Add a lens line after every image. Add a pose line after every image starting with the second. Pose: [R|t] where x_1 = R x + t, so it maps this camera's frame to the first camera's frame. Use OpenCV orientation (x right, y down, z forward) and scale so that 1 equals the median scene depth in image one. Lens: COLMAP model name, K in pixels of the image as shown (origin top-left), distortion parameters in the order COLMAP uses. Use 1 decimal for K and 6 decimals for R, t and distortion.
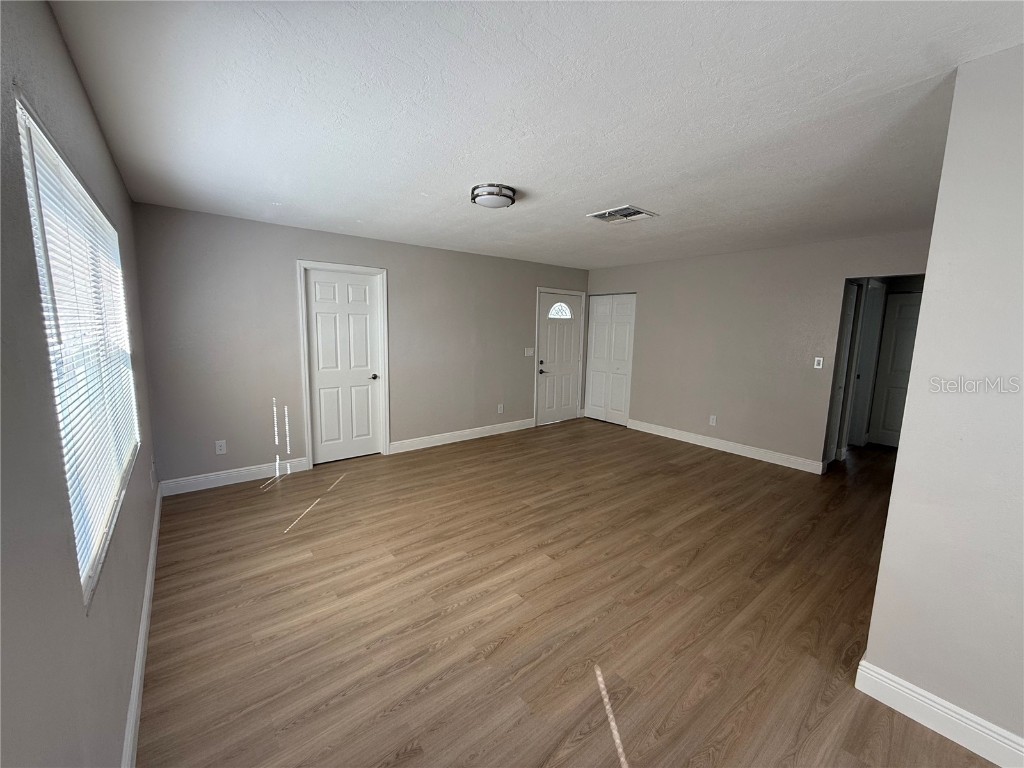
lens RADIAL K [[408.0, 0, 512.5], [0, 408.0, 380.9], [0, 0, 1]] dist [0.000051, -0.000022]
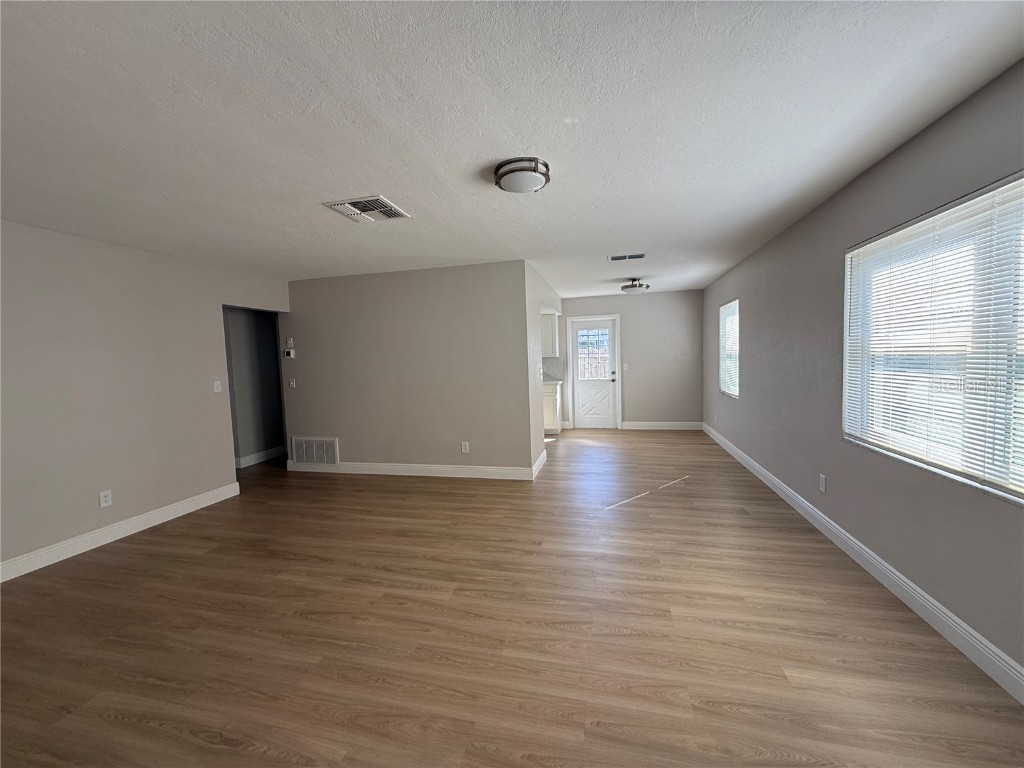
lens RADIAL K [[408.0, 0, 509.2], [0, 408.0, 383.0], [0, 0, 1]] dist [0.000051, -0.000022]
pose [[-0.599271, -0.048481, 0.799077, -0.627836], [0.130462, 0.978906, 0.157232, -0.159792], [-0.789844, 0.198474, -0.580305, 1.413197]]
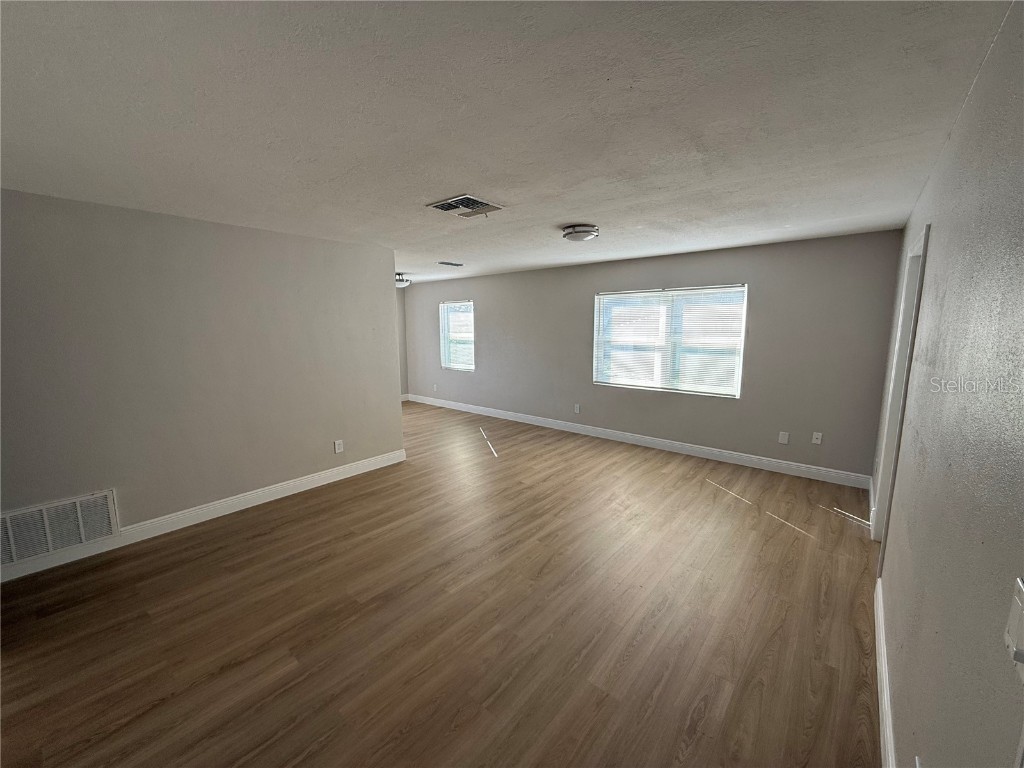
lens RADIAL K [[408.0, 0, 510.3], [0, 408.0, 384.9], [0, 0, 1]] dist [0.000051, -0.000022]
pose [[-0.982944, 0.012239, -0.183497, 0.362597], [-0.038909, 0.961356, 0.272543, -0.298881], [0.179742, 0.275035, -0.944483, 2.044483]]
